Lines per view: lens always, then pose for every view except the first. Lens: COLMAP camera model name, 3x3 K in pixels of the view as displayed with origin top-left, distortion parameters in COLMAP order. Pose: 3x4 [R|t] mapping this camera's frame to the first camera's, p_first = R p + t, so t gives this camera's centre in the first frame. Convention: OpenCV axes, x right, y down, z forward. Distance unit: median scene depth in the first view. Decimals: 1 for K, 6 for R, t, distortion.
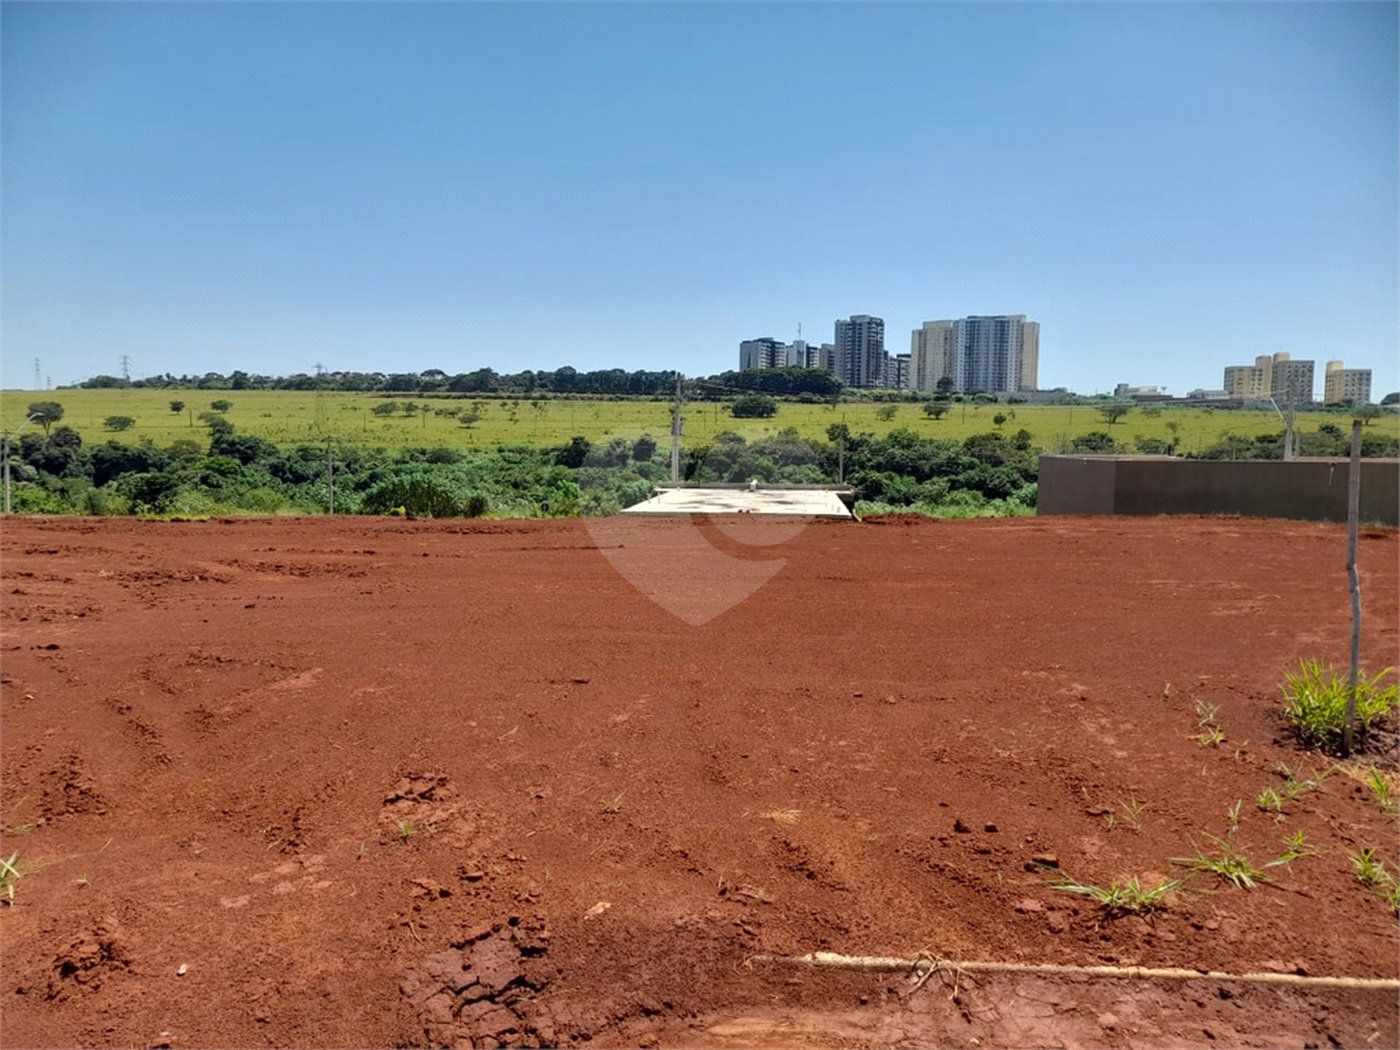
lens RADIAL K [[1038.6, 0, 716.0], [0, 1038.6, 531.3], [0, 0, 1]] dist [0.083011, -0.095582]
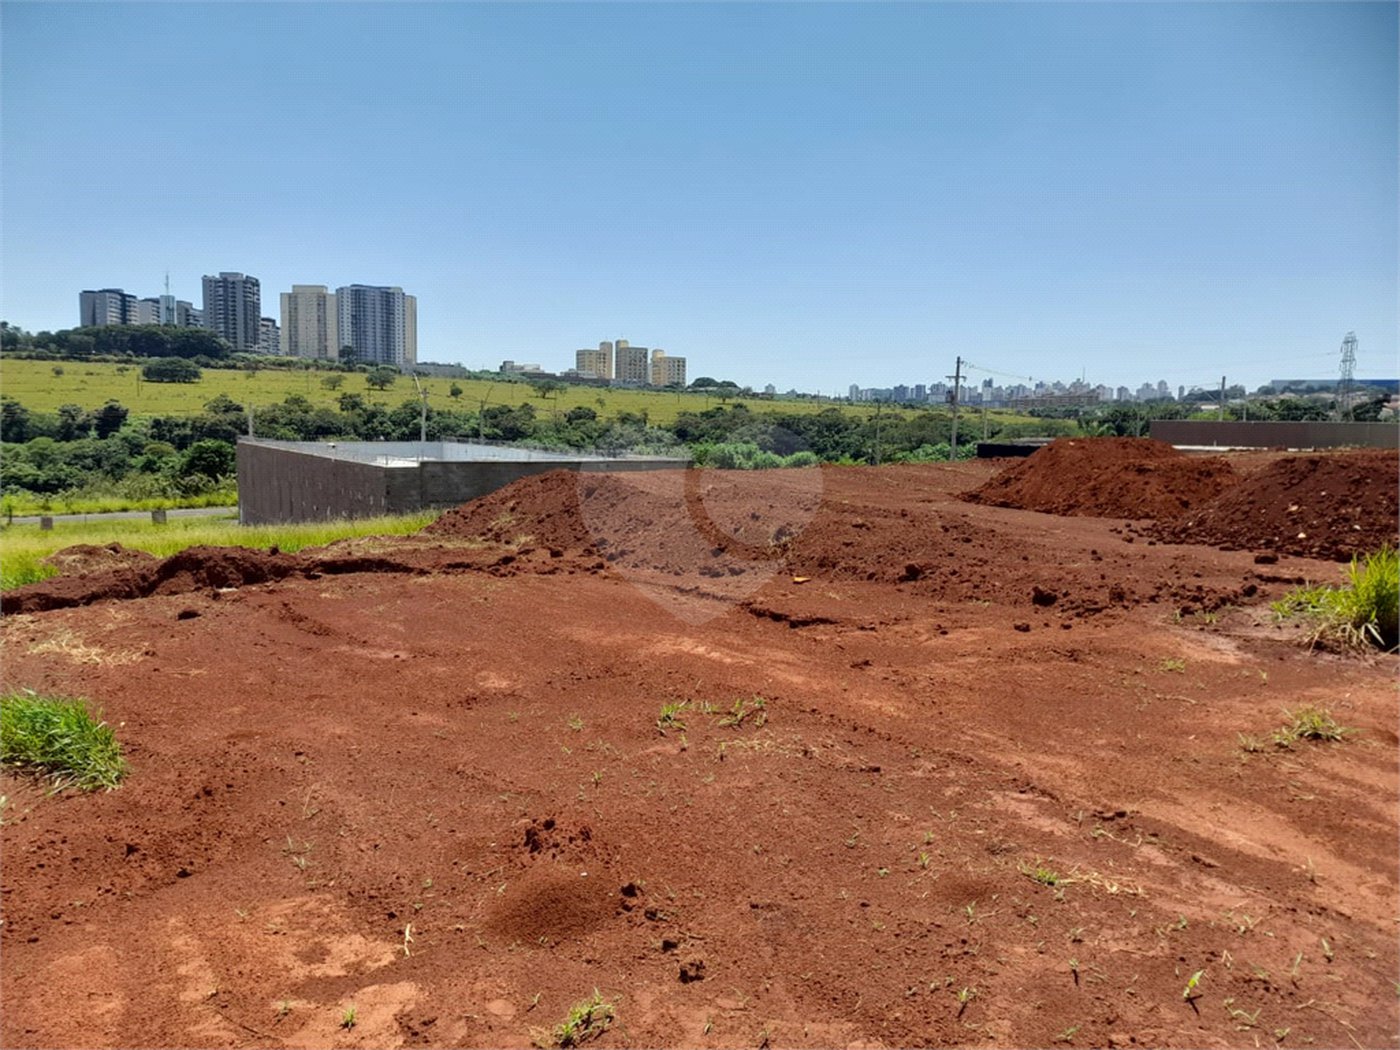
lens RADIAL K [[1055.1, 0, 700.0], [0, 1055.1, 525.0], [0, 0, 1]] dist [0.055773, -0.071502]
pose [[0.804479, -0.054156, 0.591508, -0.106580], [0.043173, 0.998532, 0.032703, -0.000057], [-0.592411, -0.000771, 0.805636, 0.012298]]
